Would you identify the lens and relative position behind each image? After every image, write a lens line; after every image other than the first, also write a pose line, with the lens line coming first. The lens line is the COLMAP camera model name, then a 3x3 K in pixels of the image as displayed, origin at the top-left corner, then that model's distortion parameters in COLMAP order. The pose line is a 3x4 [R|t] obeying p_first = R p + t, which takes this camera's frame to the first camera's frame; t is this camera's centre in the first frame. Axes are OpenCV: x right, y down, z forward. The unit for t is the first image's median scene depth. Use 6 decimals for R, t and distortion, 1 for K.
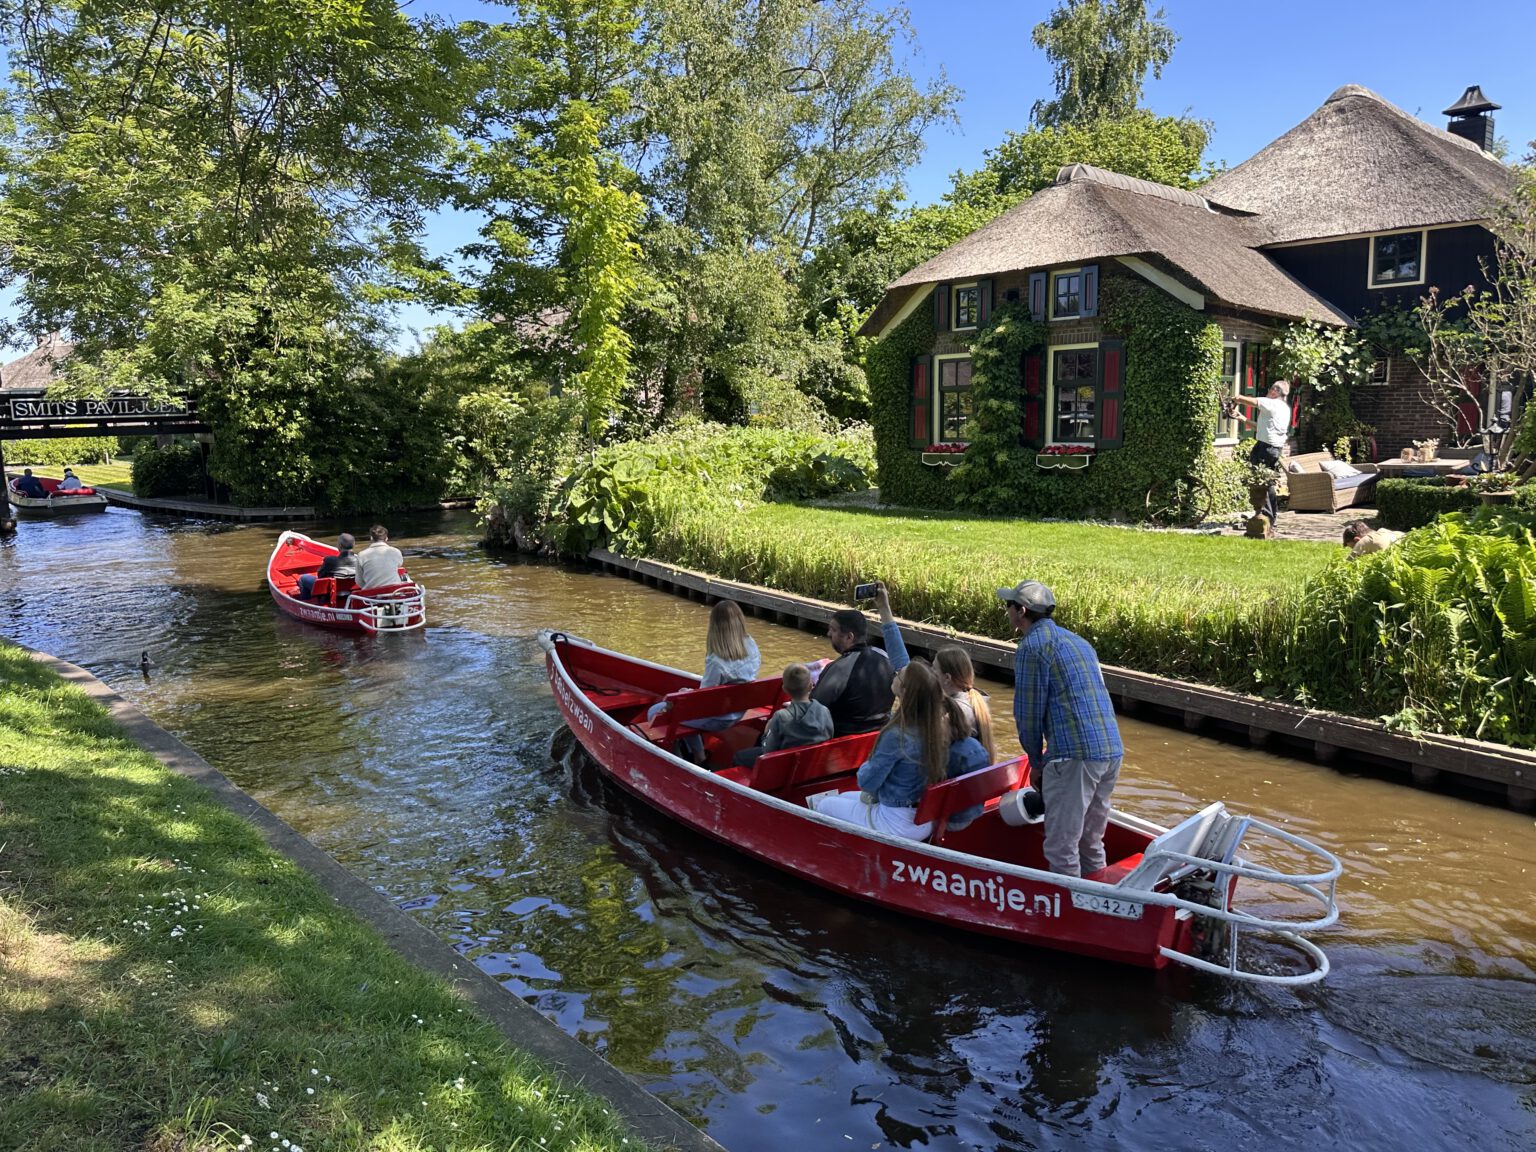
lens RADIAL K [[1062.2, 0, 763.3], [0, 1062.2, 571.2], [0, 0, 1]] dist [0.109289, -0.168309]
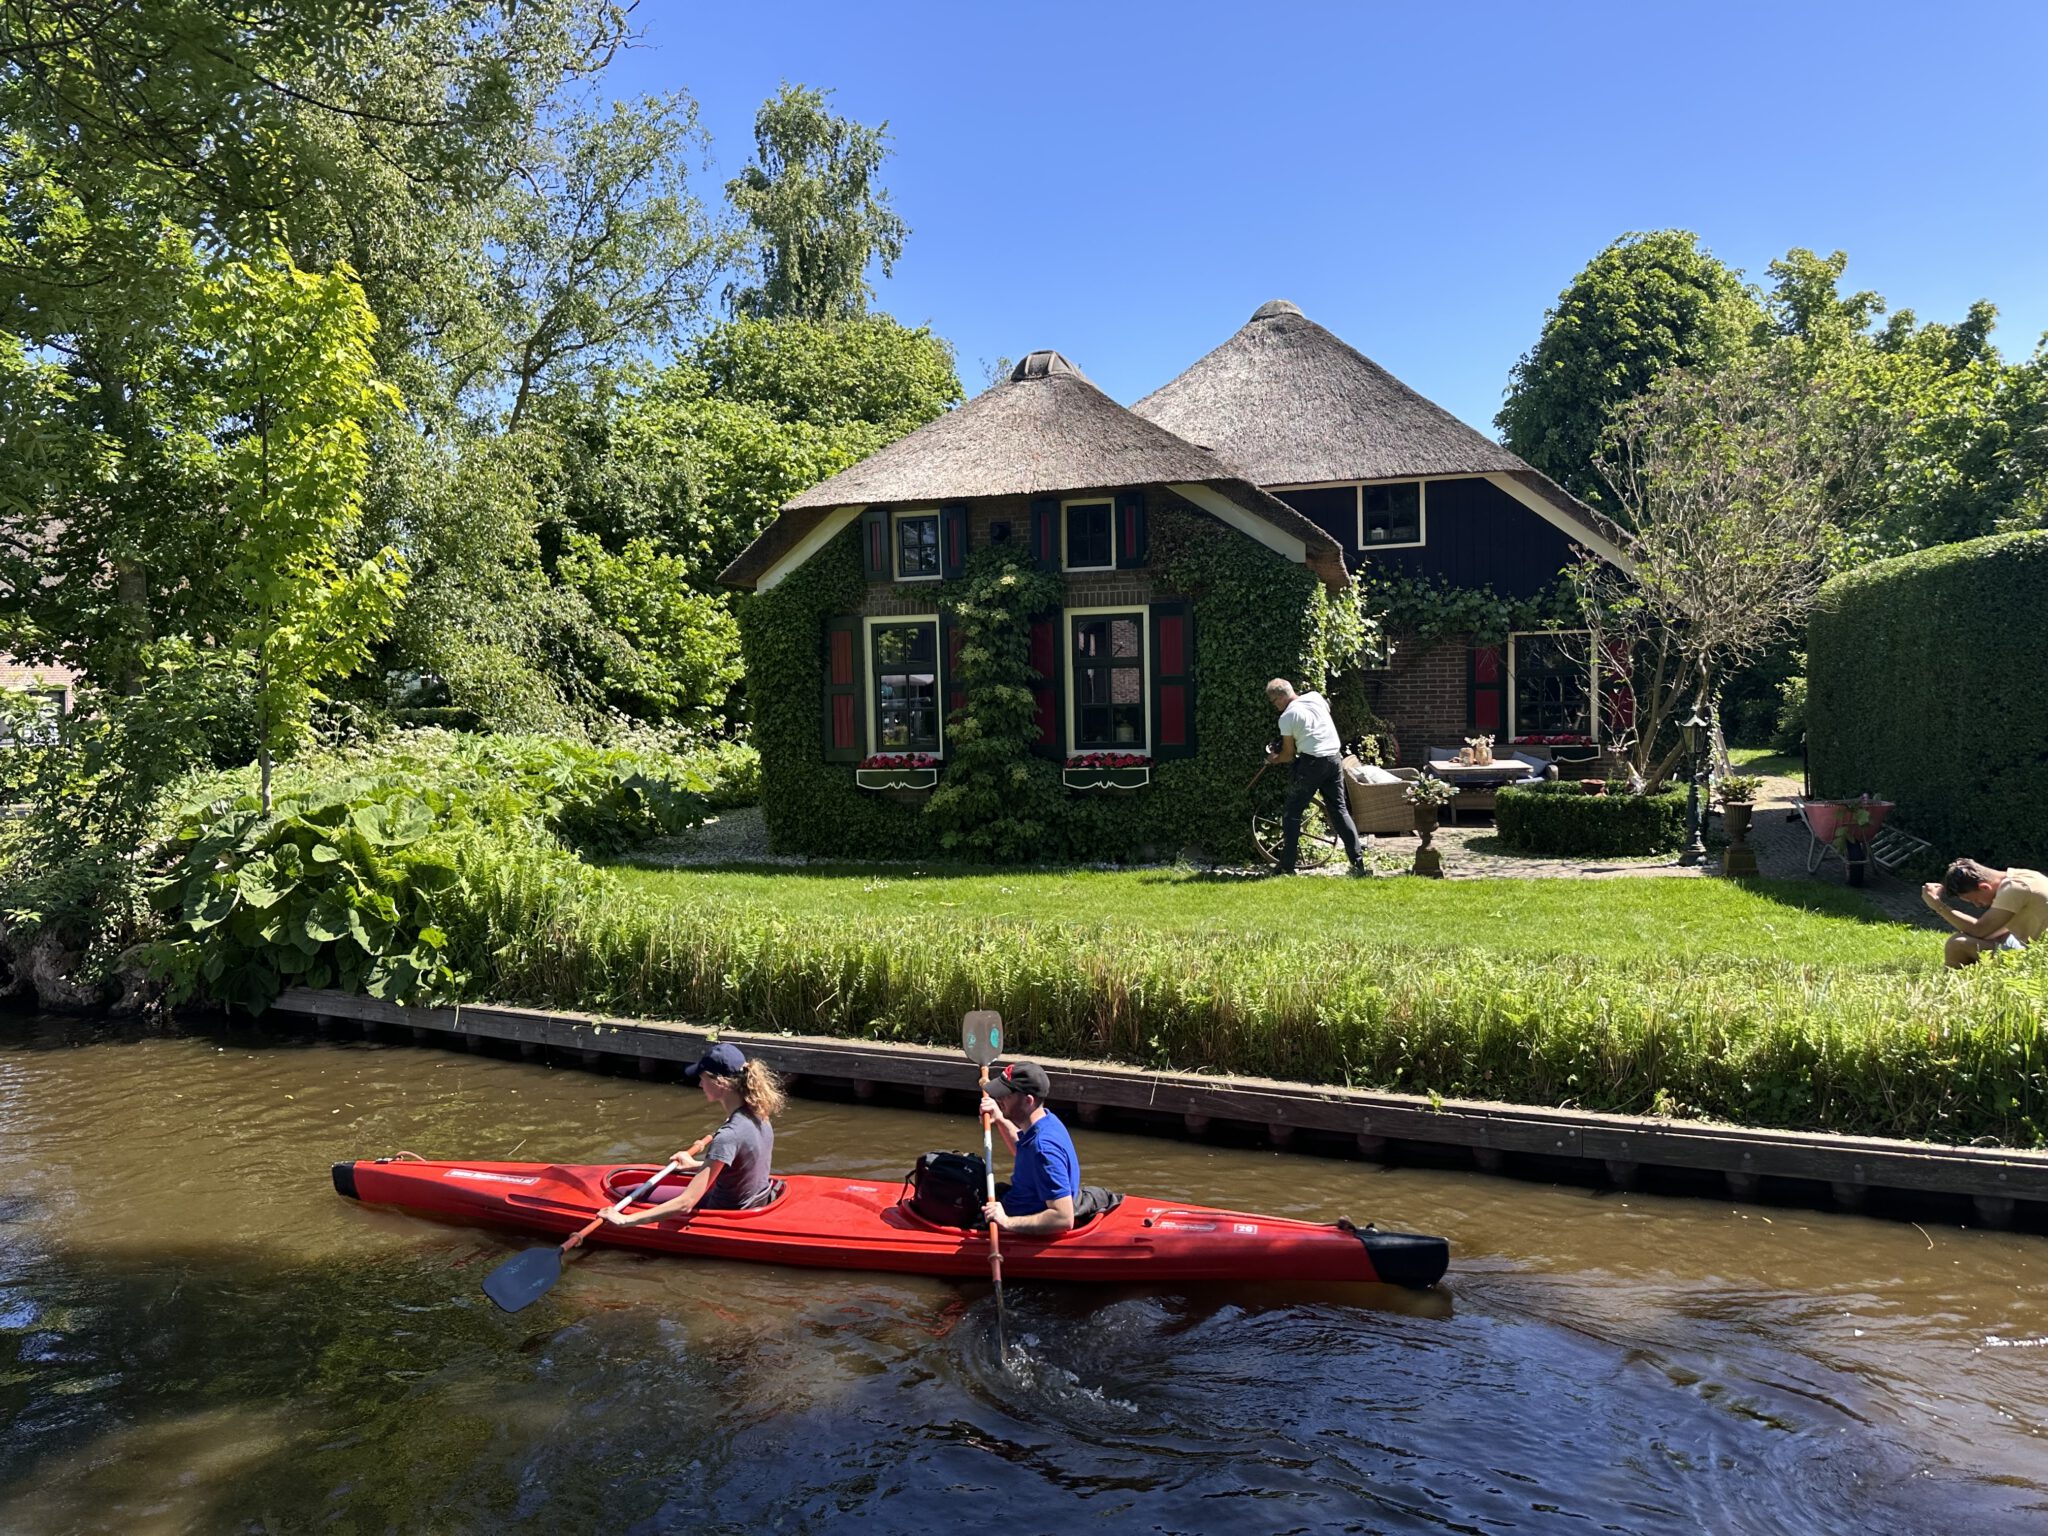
lens RADIAL K [[1416.2, 0, 1017.7], [0, 1416.2, 761.6], [0, 0, 1]] dist [0.109289, -0.168309]
pose [[0.850817, -0.029887, 0.524612, -0.220494], [0.085963, 0.992847, -0.082853, -0.041852], [-0.518383, 0.115590, 0.847300, 0.264899]]
